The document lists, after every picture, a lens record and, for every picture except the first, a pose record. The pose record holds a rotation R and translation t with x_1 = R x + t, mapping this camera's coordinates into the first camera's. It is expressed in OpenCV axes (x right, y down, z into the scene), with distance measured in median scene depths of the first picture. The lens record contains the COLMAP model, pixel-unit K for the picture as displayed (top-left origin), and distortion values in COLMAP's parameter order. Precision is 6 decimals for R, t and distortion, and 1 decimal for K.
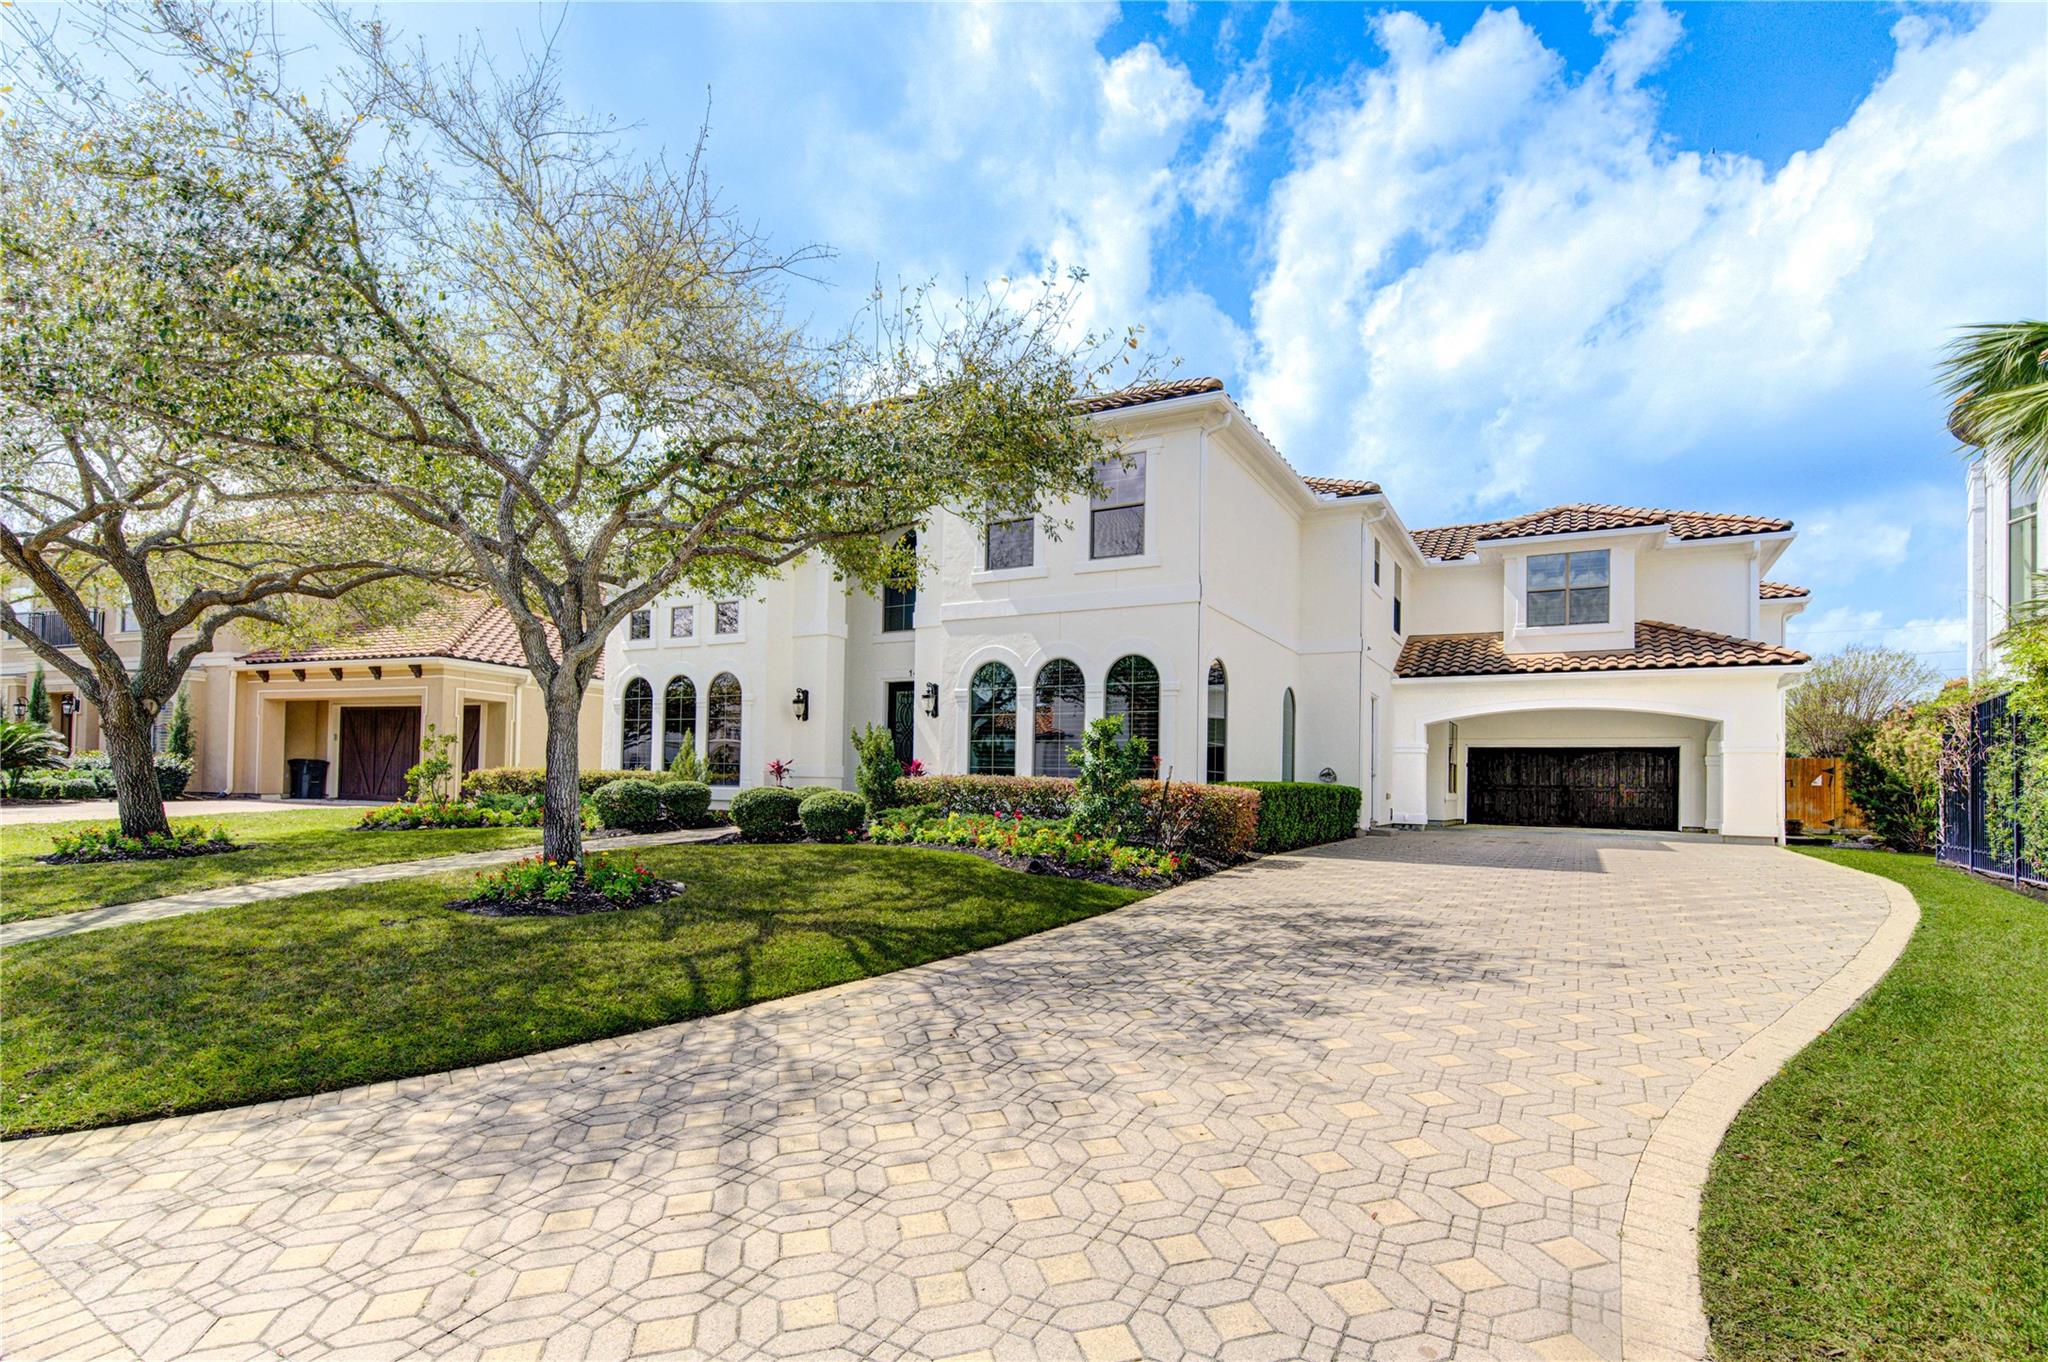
lens RADIAL K [[959.5, 0, 1025.3], [0, 959.5, 763.3], [0, 0, 1]] dist [-0.000750, 0.000184]
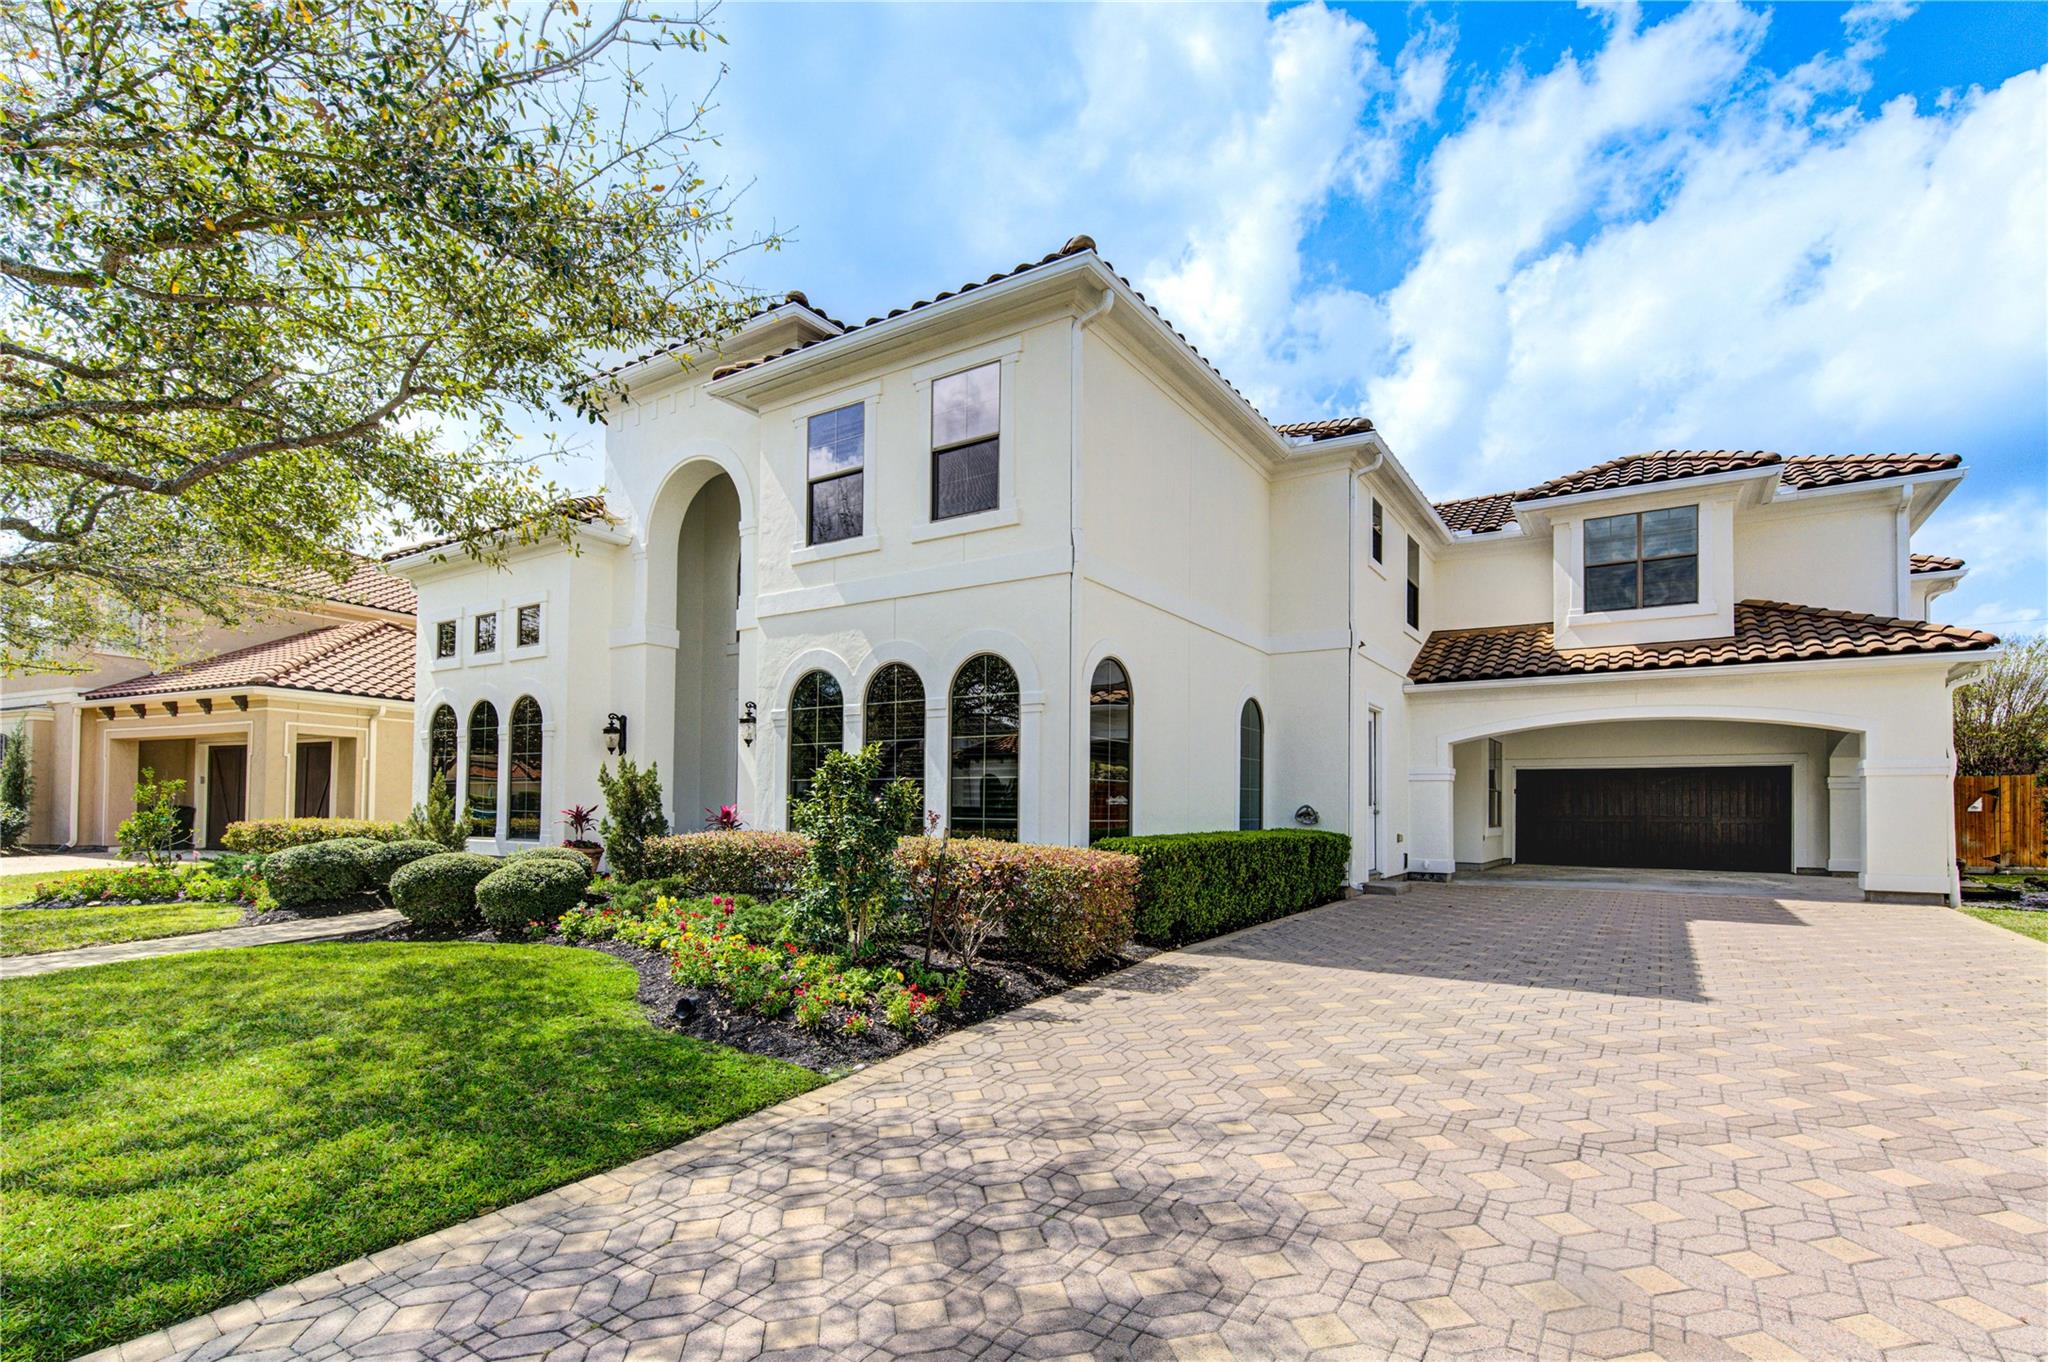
lens RADIAL K [[952.5, 0, 1023.1], [0, 952.5, 793.3], [0, 0, 1]] dist [0.000592, -0.000766]
pose [[0.997733, -0.015493, -0.065485, 0.131971], [0.015977, 0.999849, 0.006874, -0.012083], [0.065368, -0.007905, 0.997830, 0.226647]]
